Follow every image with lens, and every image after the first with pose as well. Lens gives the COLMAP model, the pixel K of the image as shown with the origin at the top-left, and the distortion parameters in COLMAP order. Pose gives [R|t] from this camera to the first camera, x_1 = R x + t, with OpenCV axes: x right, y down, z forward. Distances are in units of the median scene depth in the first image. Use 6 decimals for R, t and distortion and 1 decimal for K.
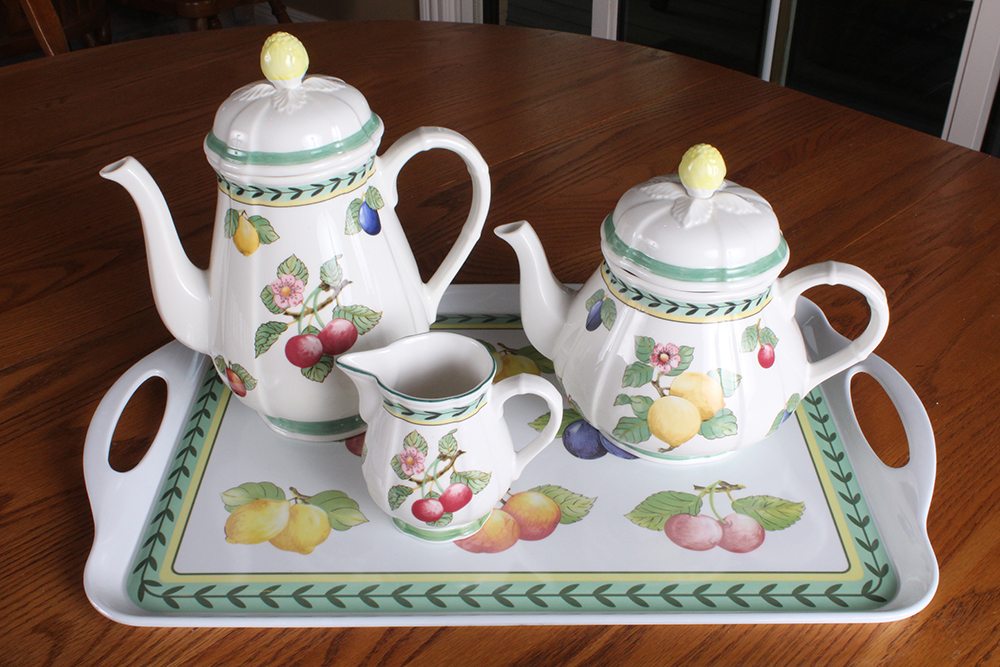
lens RADIAL K [[1051.8, 0, 500.0], [0, 1051.8, 333.5], [0, 0, 1]] dist [-0.079817, 0.017353]
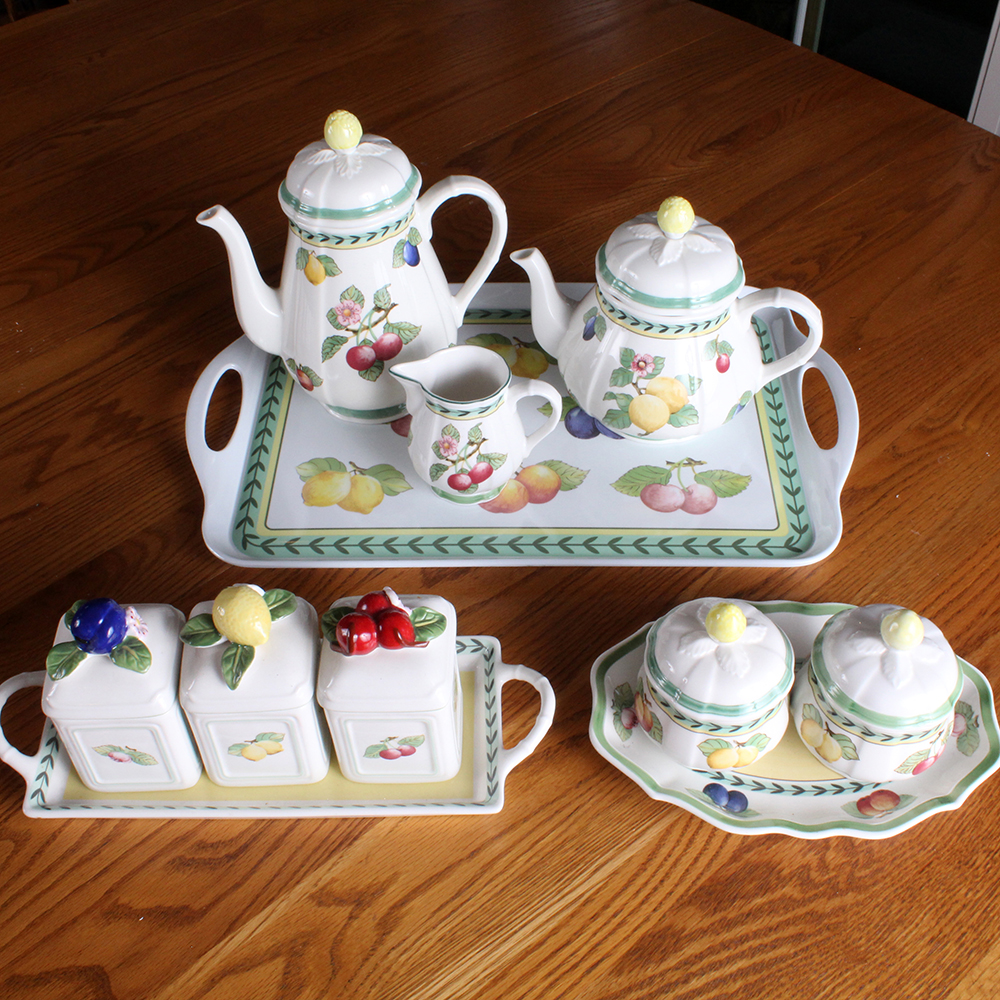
lens RADIAL K [[1204.9, 0, 500.0], [0, 1204.9, 500.0], [0, 0, 1]] dist [-0.008467, -0.007748]
pose [[0.999905, 0.002721, -0.013501, 0.002891], [0.000153, 0.978035, 0.208443, -0.121366], [0.013771, -0.208425, 0.977941, -0.474257]]
